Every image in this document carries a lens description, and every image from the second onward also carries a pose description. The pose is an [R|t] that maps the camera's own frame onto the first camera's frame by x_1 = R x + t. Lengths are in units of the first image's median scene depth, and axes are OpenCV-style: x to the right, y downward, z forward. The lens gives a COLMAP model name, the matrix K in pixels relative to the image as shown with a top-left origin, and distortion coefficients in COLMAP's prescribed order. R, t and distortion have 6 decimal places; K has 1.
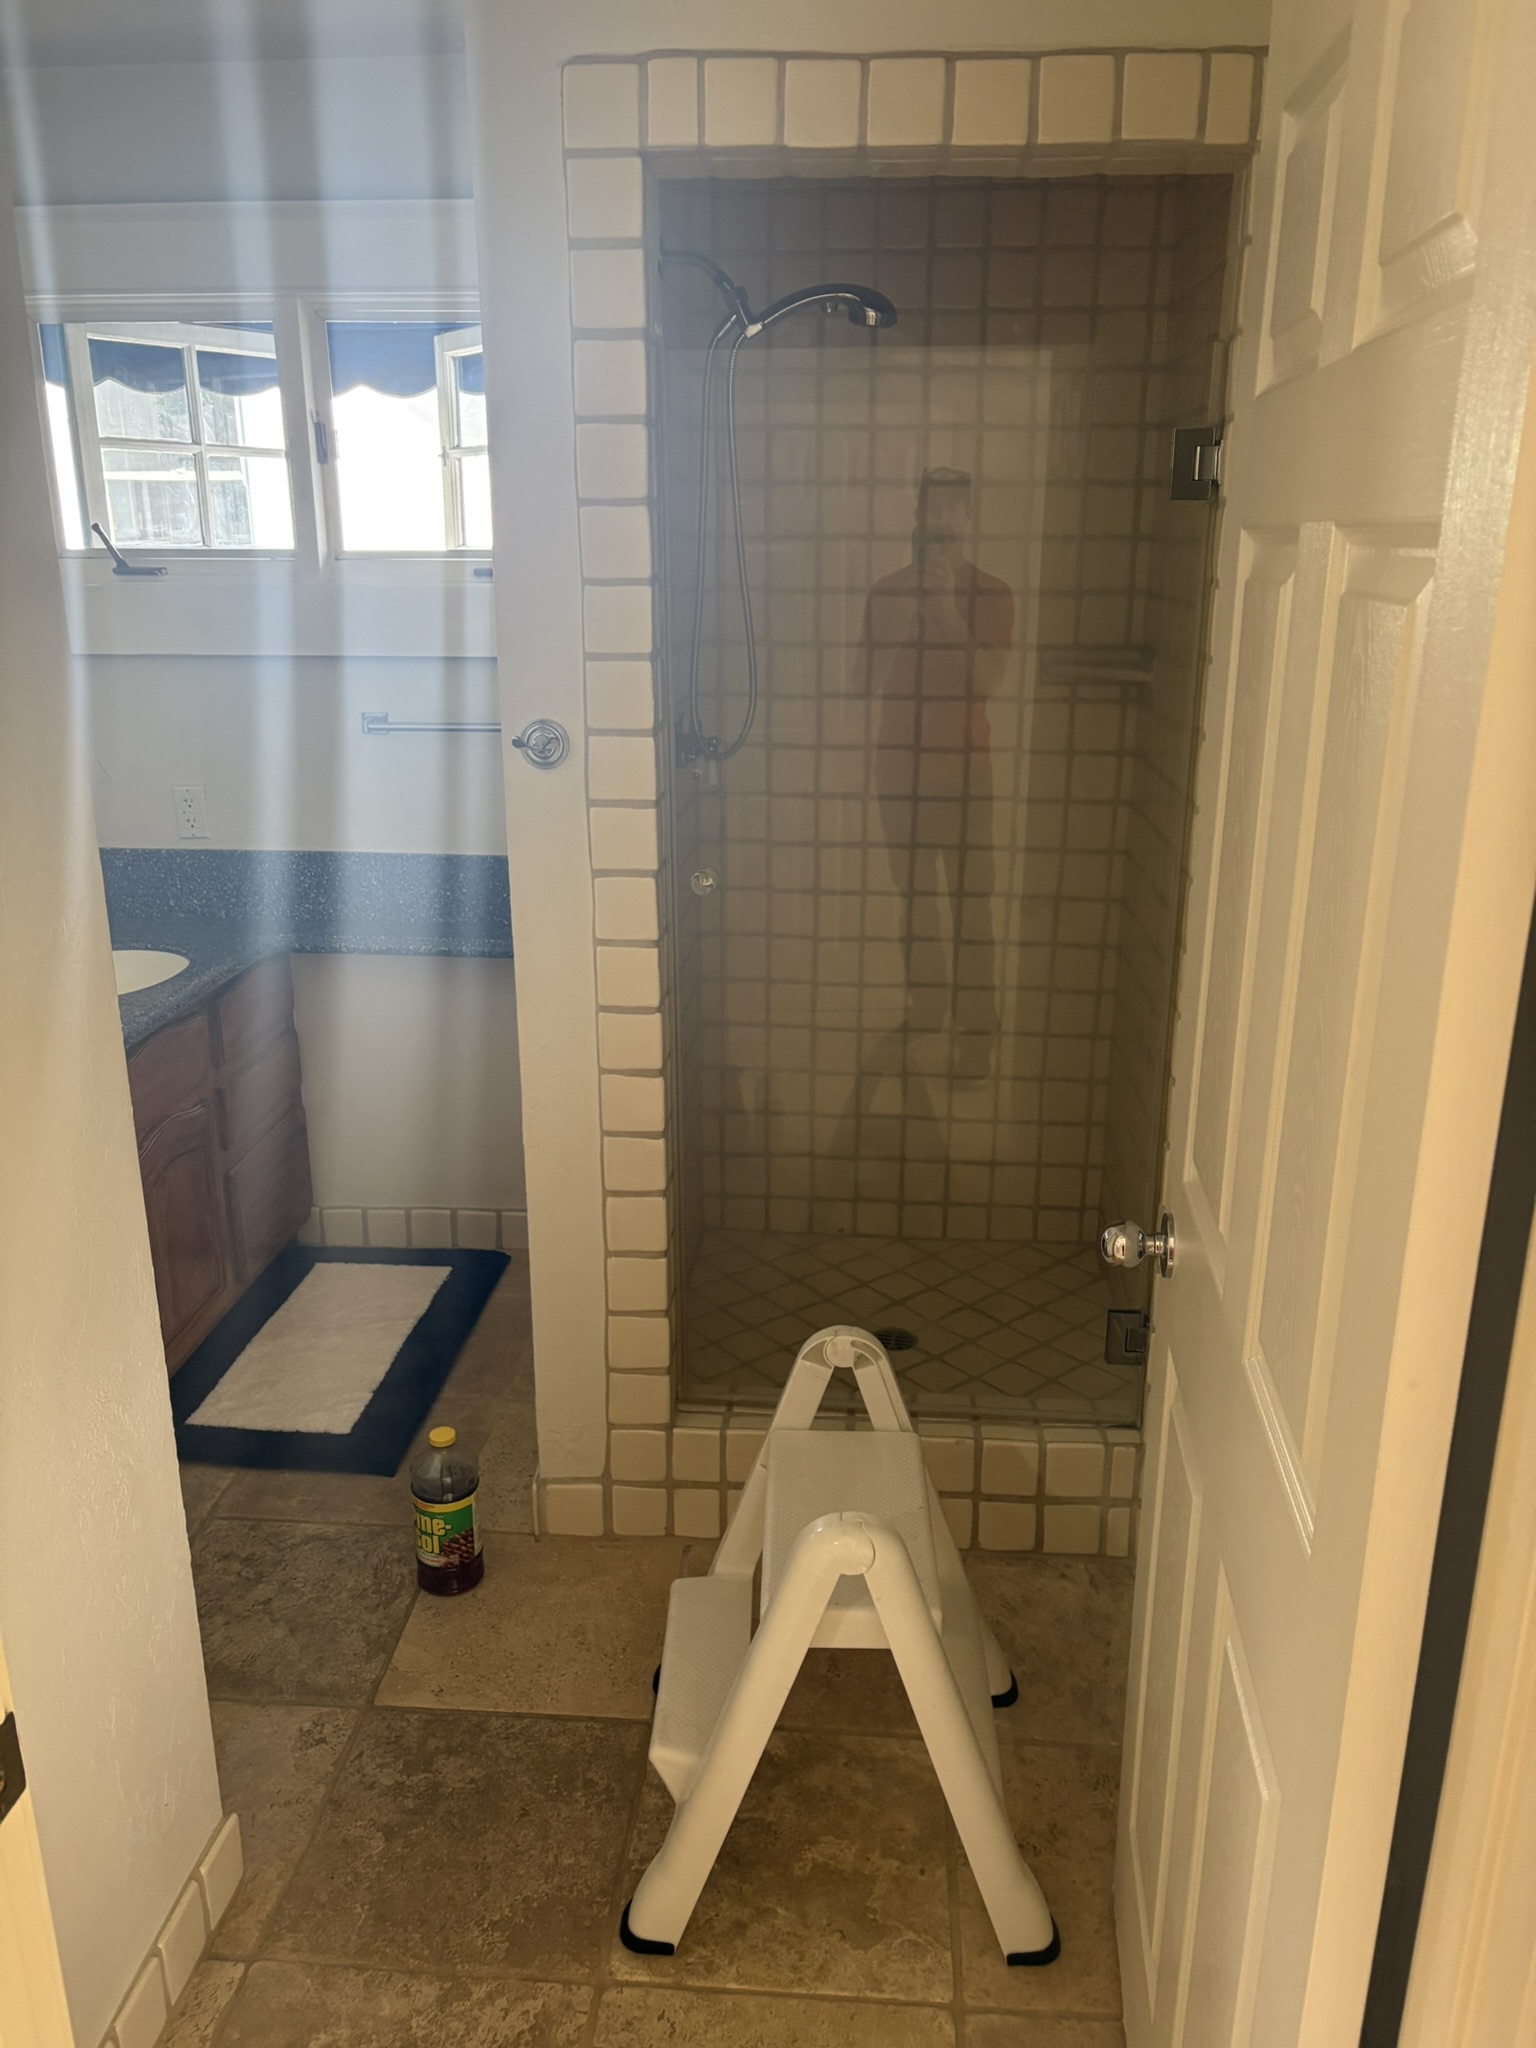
lens RADIAL K [[1530.2, 0, 761.7], [0, 1530.2, 1032.9], [0, 0, 1]] dist [0.010943, -0.006662]
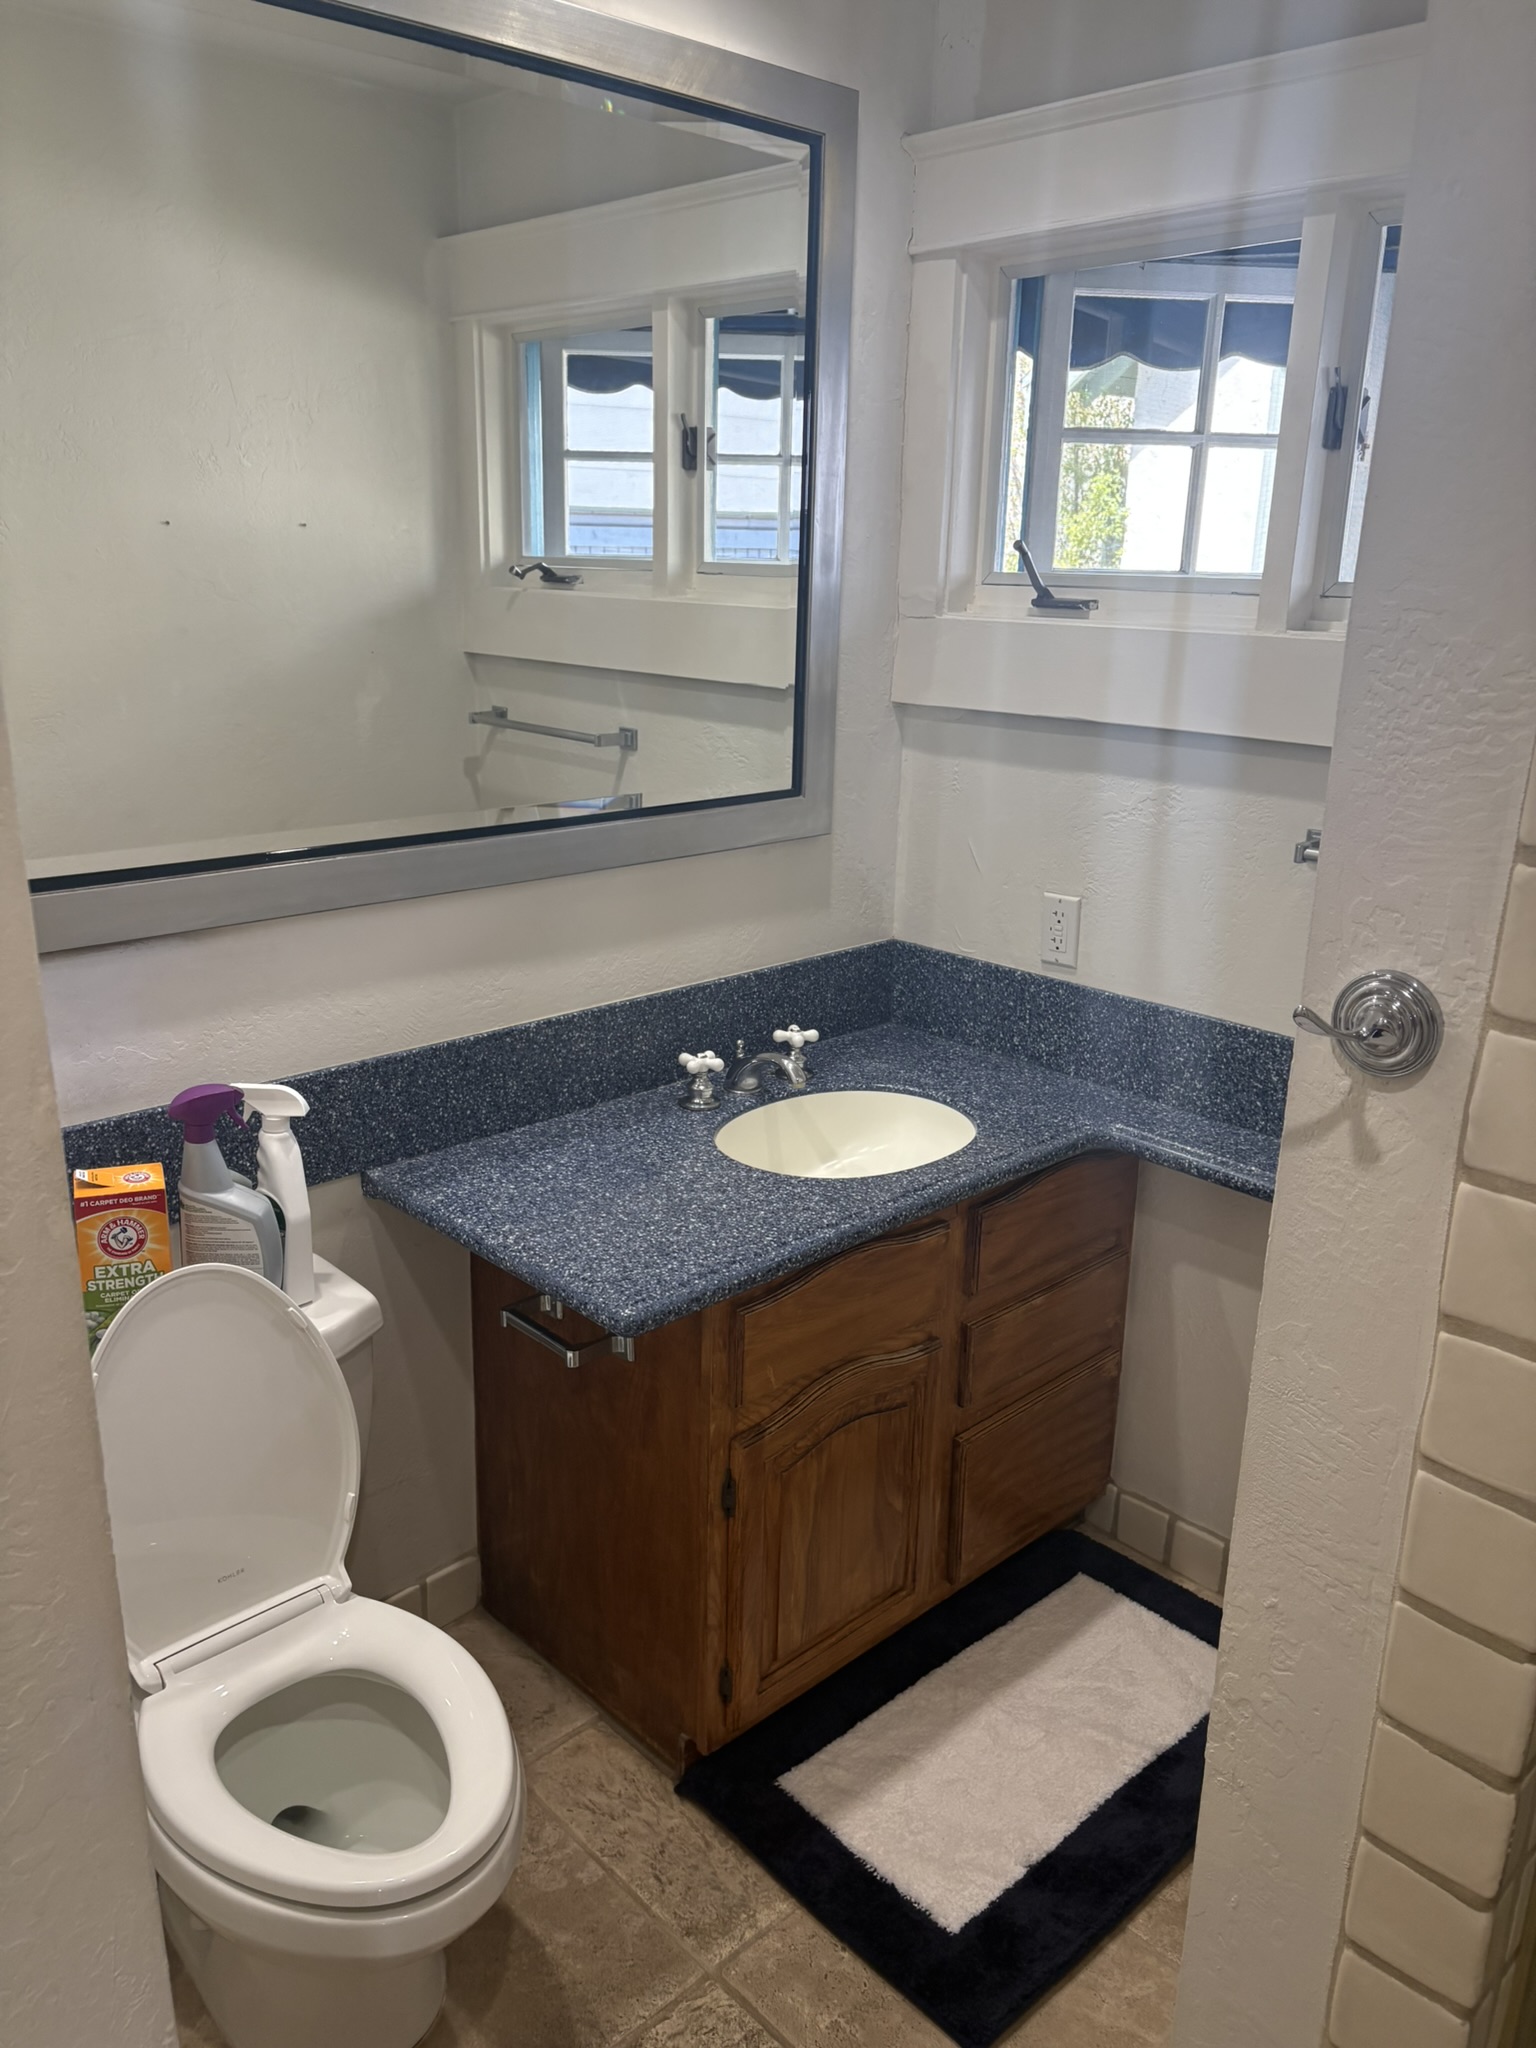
lens RADIAL K [[1530.2, 0, 761.7], [0, 1530.2, 1032.9], [0, 0, 1]] dist [0.010943, -0.006662]
pose [[0.738722, 0.210873, -0.640174, 0.003839], [-0.223258, 0.972735, 0.062792, -0.114038], [0.635961, 0.096538, 0.765660, 0.363293]]
